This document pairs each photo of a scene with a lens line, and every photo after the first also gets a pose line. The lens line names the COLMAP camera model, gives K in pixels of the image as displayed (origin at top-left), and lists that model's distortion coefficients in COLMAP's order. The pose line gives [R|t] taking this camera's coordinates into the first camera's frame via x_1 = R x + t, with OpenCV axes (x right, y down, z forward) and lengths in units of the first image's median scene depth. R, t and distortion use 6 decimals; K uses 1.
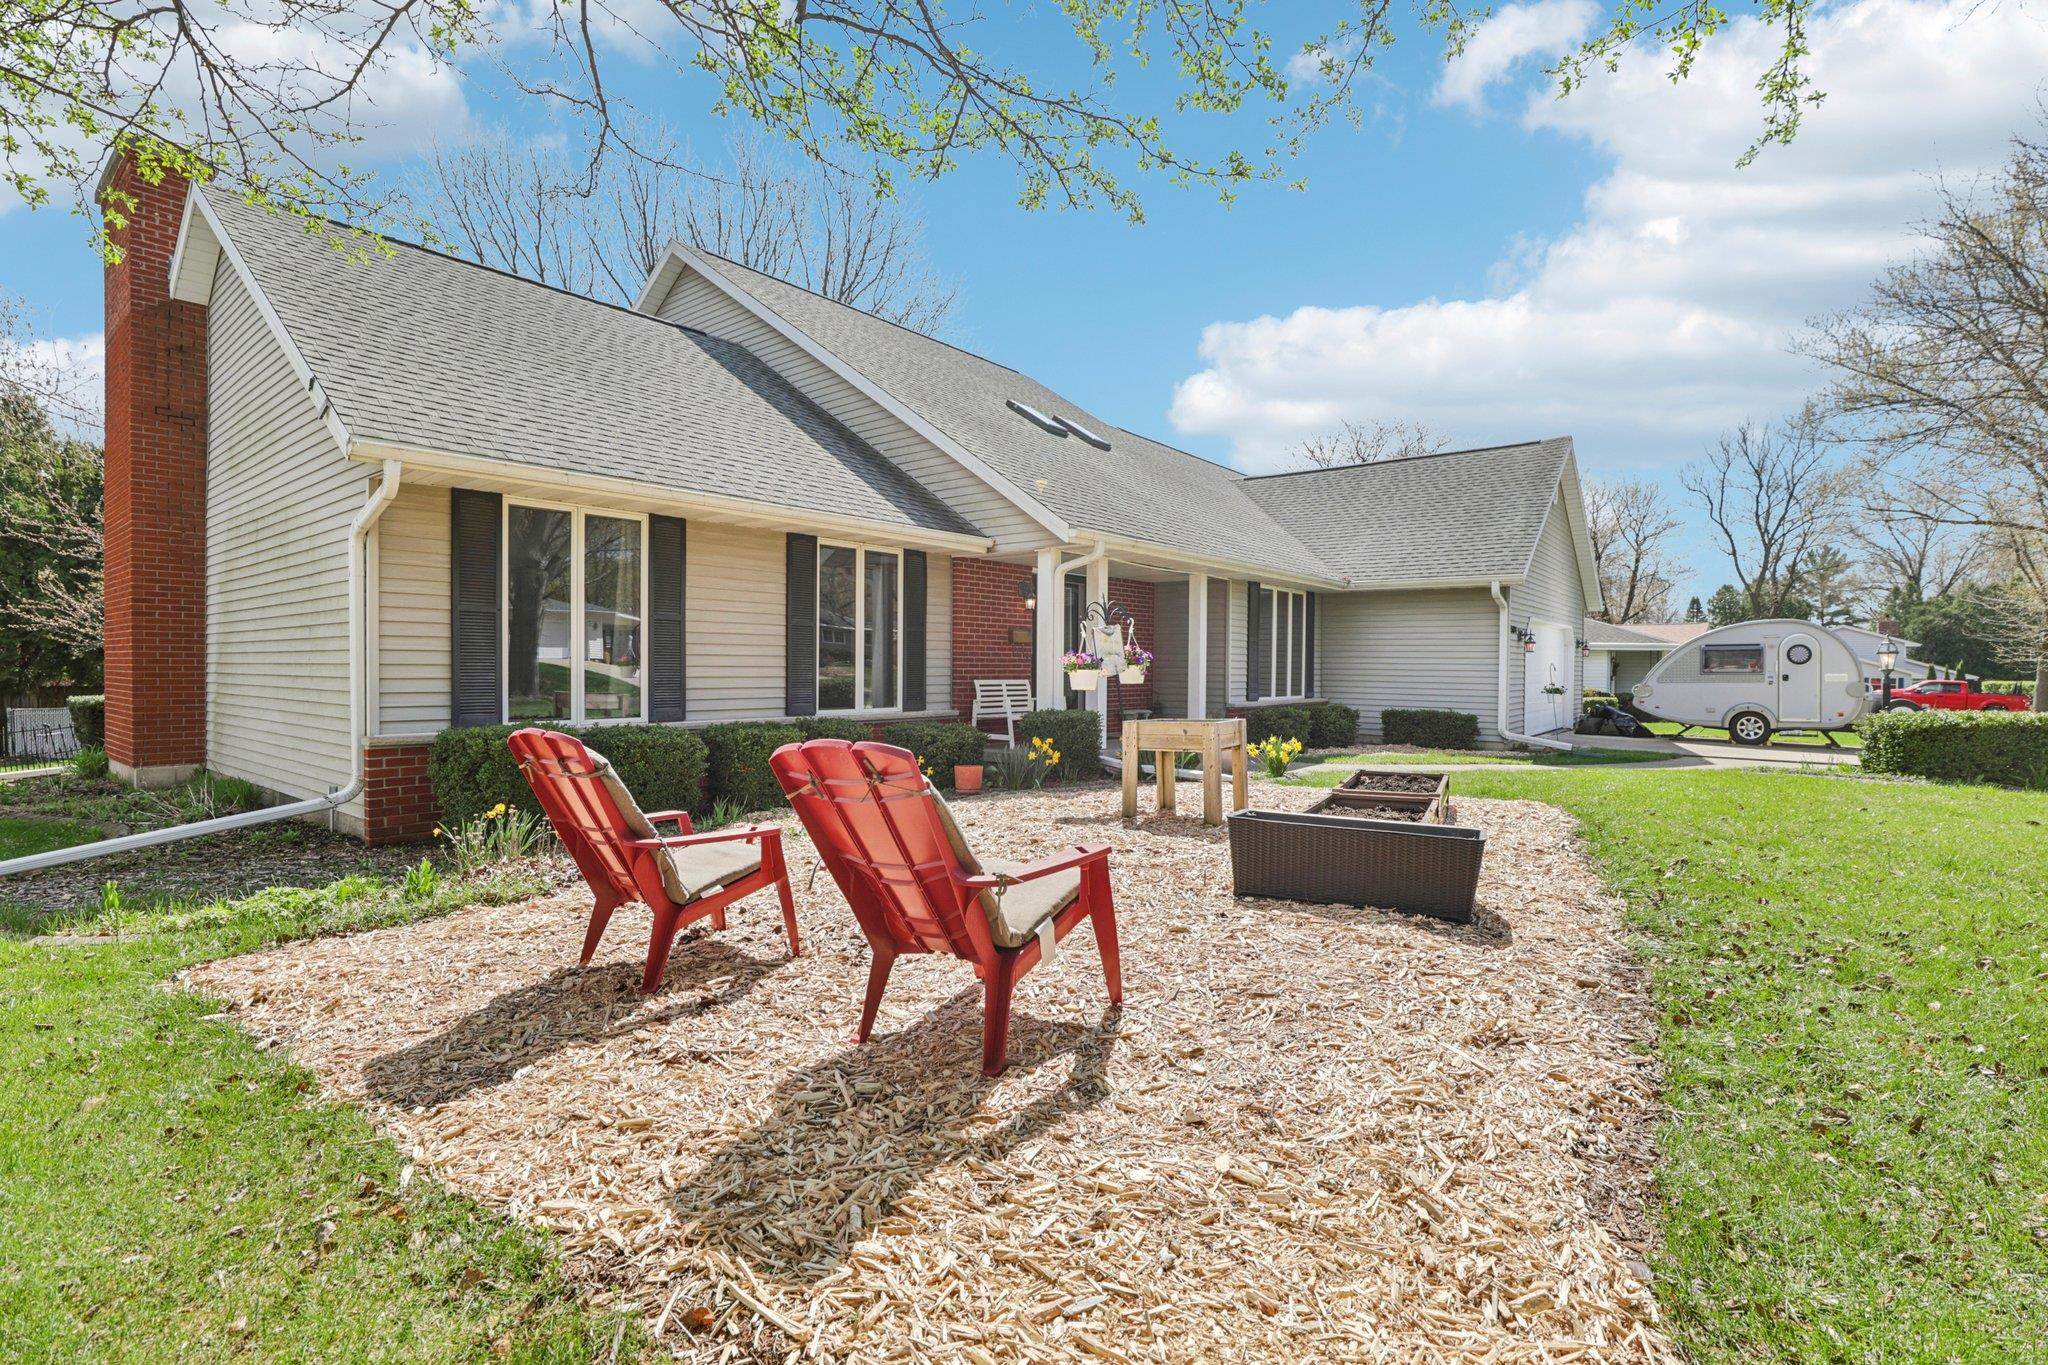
lens RADIAL K [[949.4, 0, 1026.2], [0, 949.4, 670.4], [0, 0, 1]] dist [-0.041366, 0.014126]
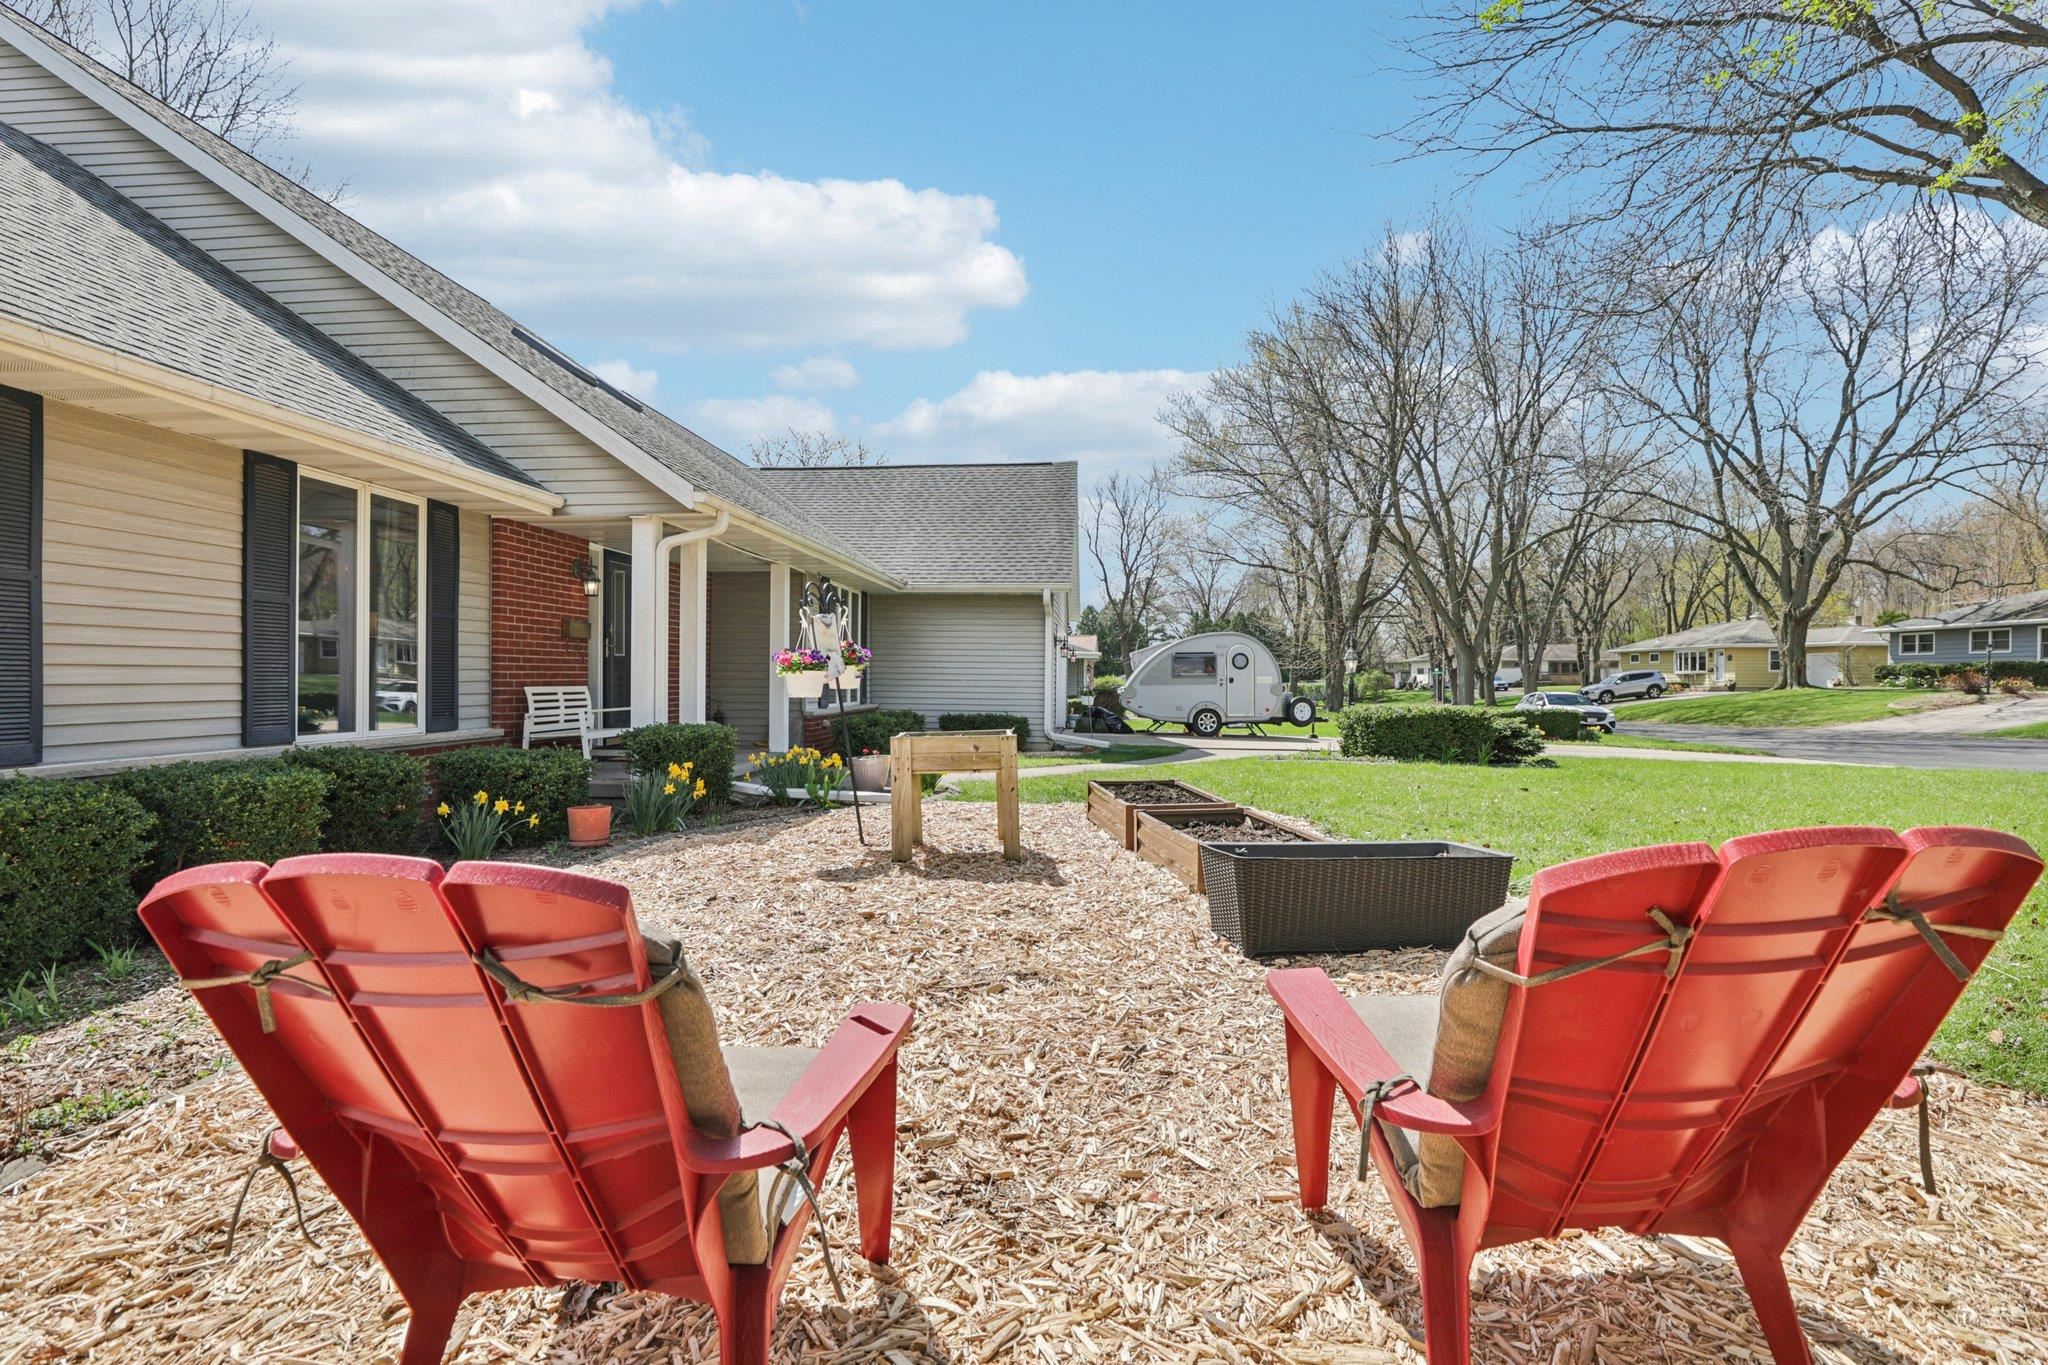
lens RADIAL K [[949.4, 0, 1026.2], [0, 949.4, 670.4], [0, 0, 1]] dist [-0.041366, 0.014126]
pose [[0.827659, 0.001602, 0.561229, -0.146868], [0.002072, 0.999980, -0.005911, 0.002458], [-0.561227, 0.006055, 0.827640, 0.184488]]
